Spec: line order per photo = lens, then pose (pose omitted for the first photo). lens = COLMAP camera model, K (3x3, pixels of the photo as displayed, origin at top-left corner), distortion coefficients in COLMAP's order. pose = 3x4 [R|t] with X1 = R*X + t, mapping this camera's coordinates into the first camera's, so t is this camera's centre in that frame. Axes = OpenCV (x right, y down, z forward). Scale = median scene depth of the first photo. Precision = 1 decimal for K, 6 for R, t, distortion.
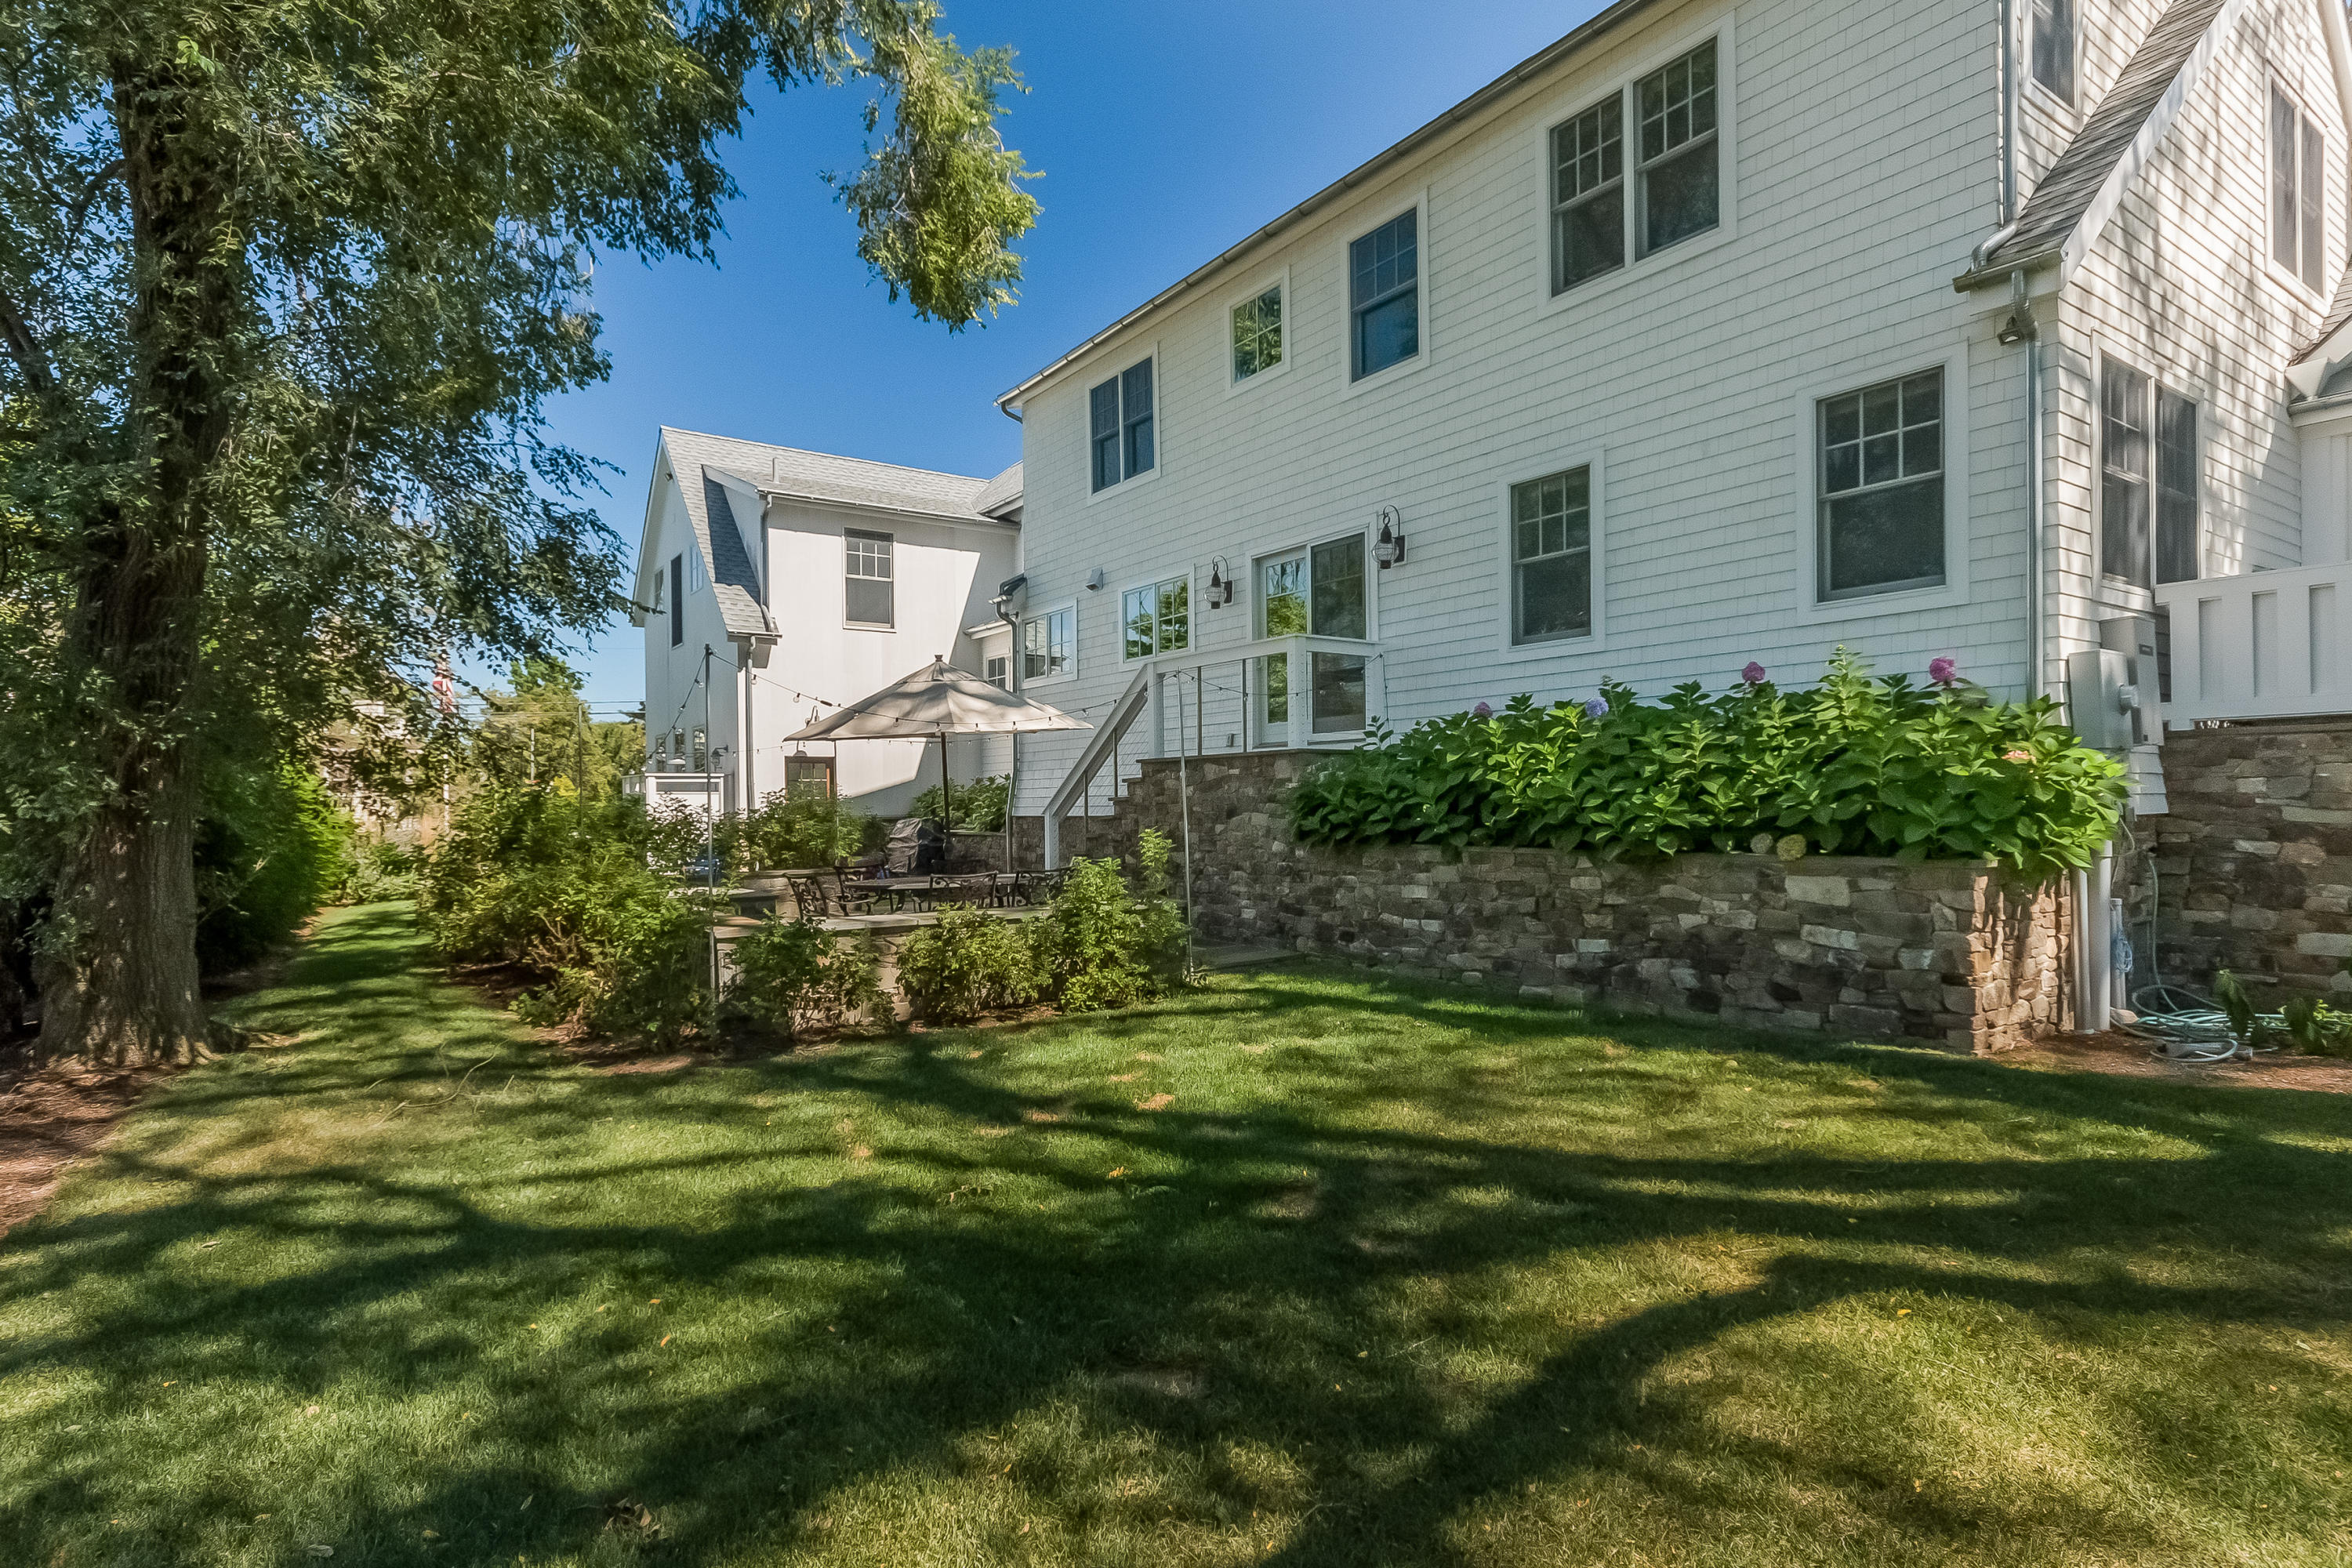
lens RADIAL K [[1202.9, 0, 1173.6], [0, 1202.9, 798.1], [0, 0, 1]] dist [-0.001385, 0.000627]
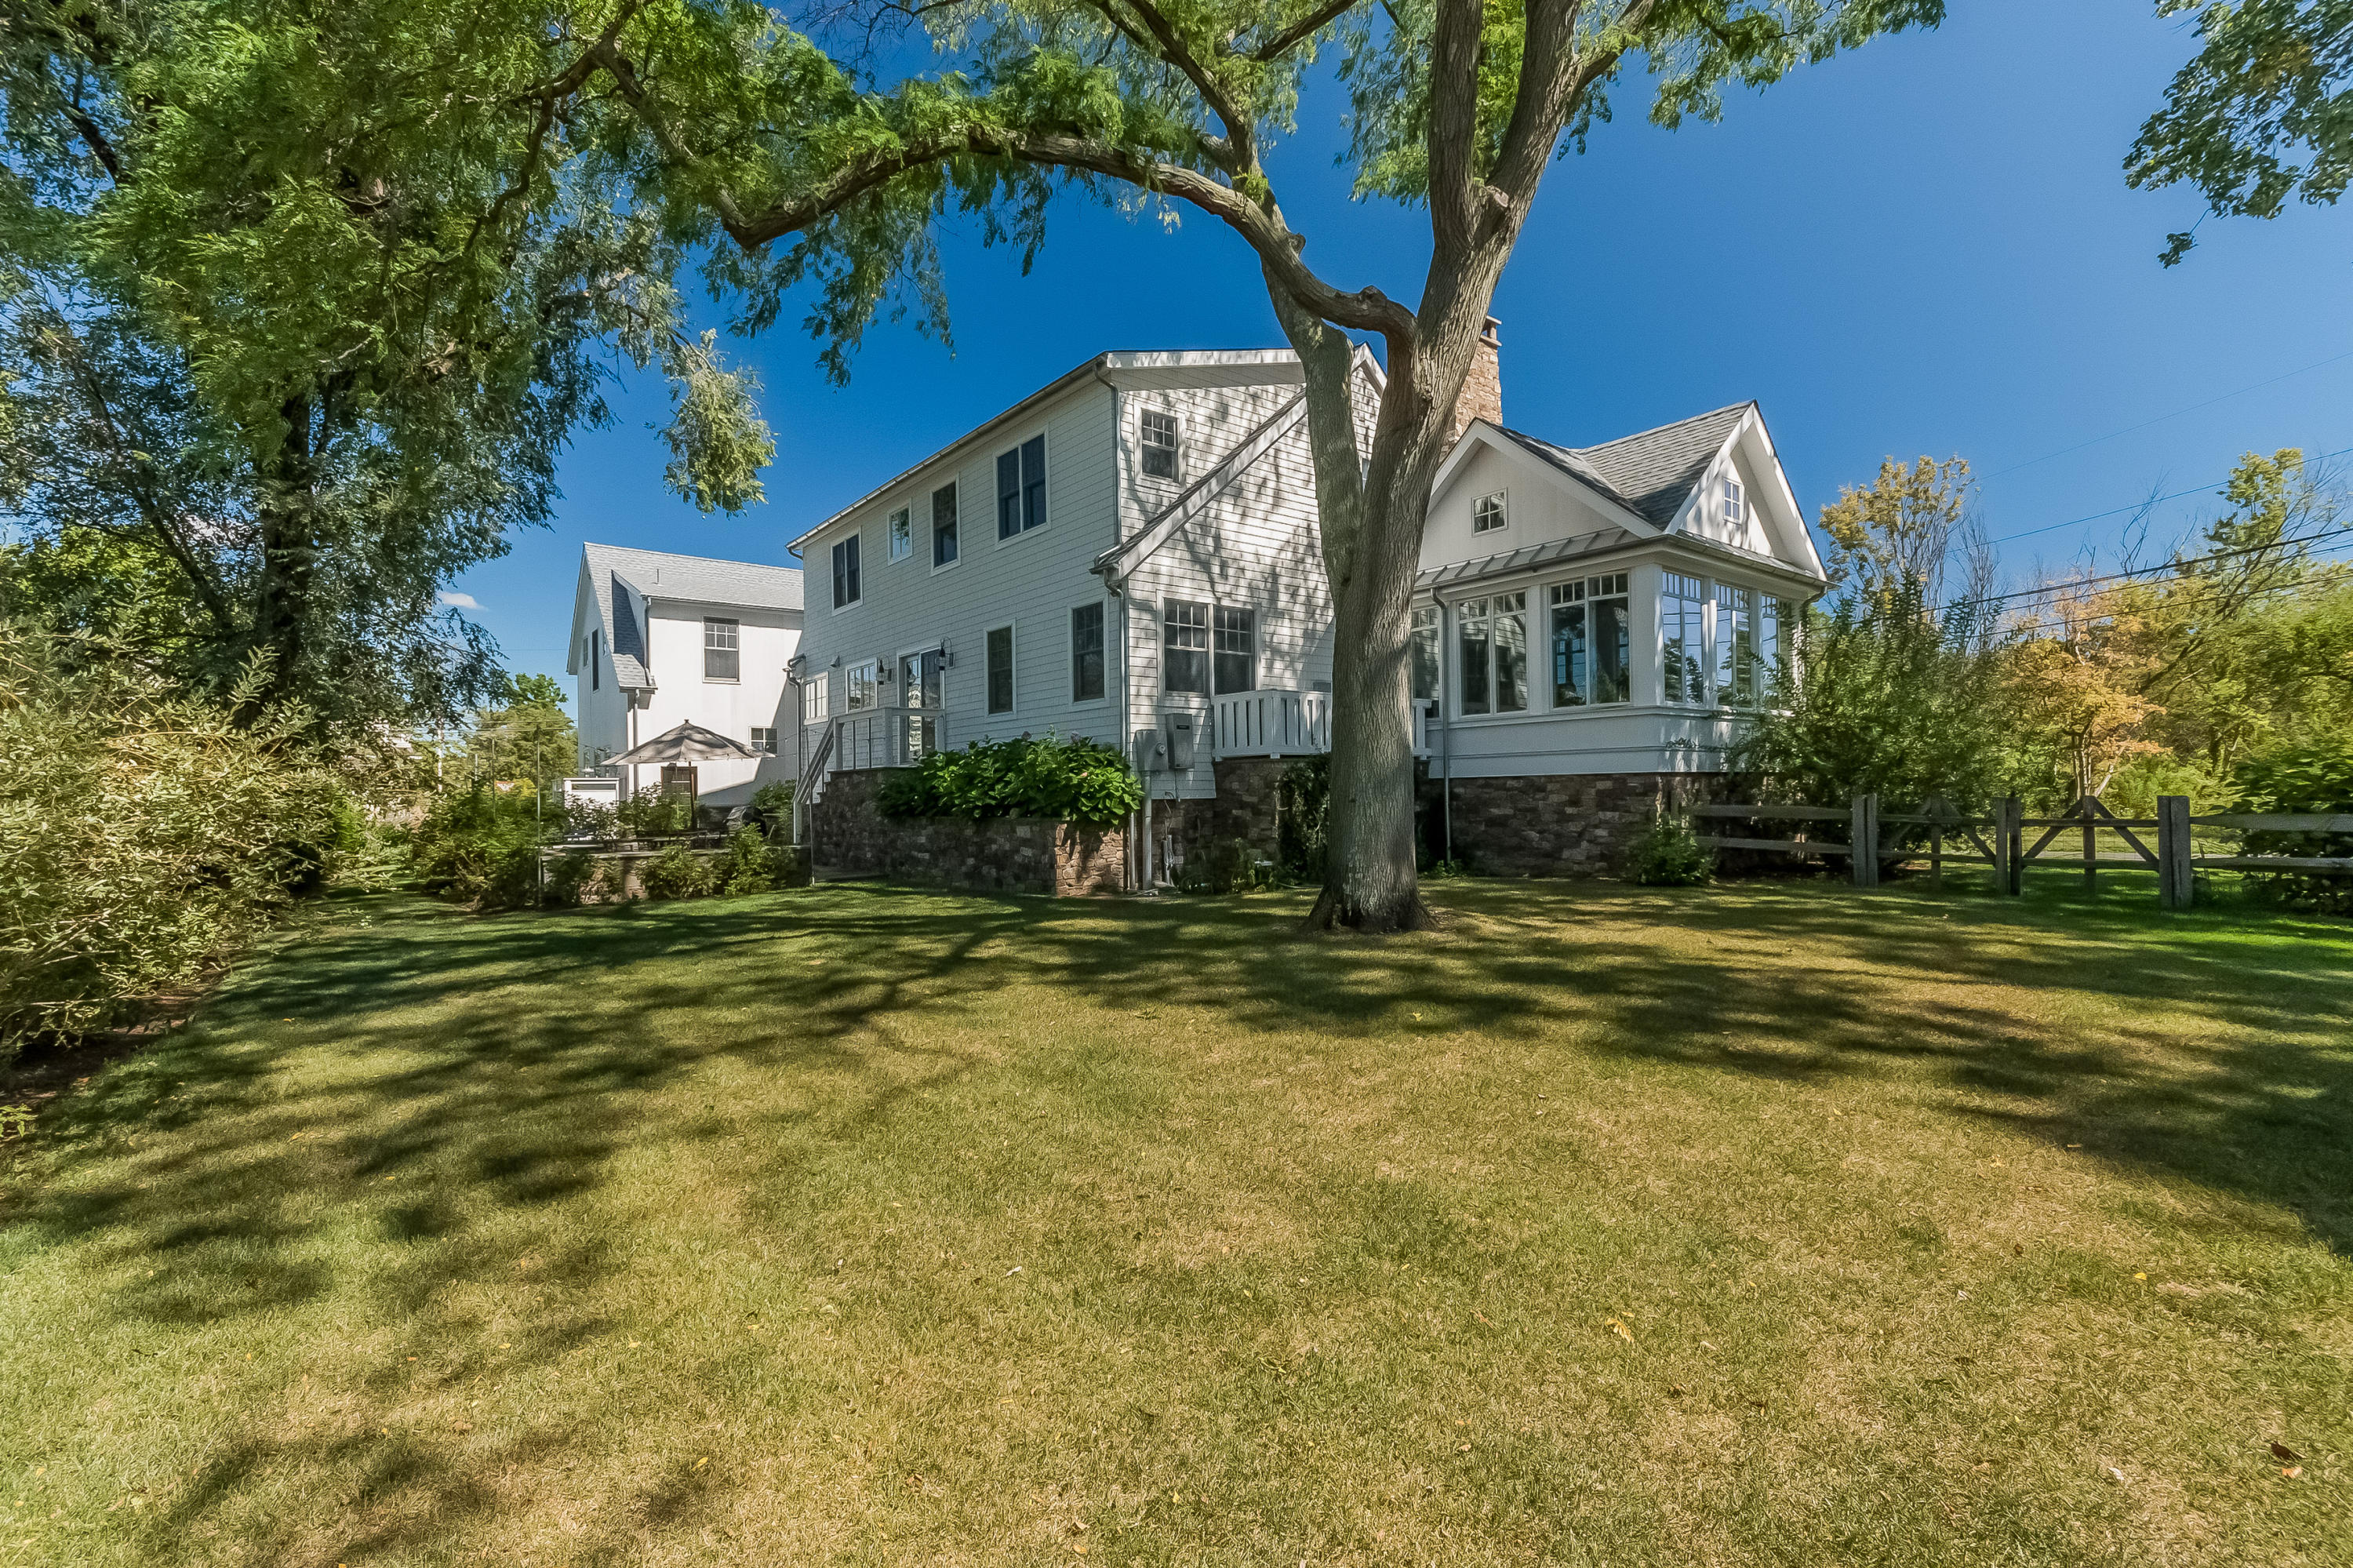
lens RADIAL K [[1056.9, 0, 1183.0], [0, 1056.9, 772.1], [0, 0, 1]] dist [0.011308, 0.000137]
pose [[0.998300, -0.005088, 0.058068, 0.306894], [0.005997, 0.999862, -0.015490, -0.002745], [-0.057981, 0.015812, 0.998192, -0.452423]]
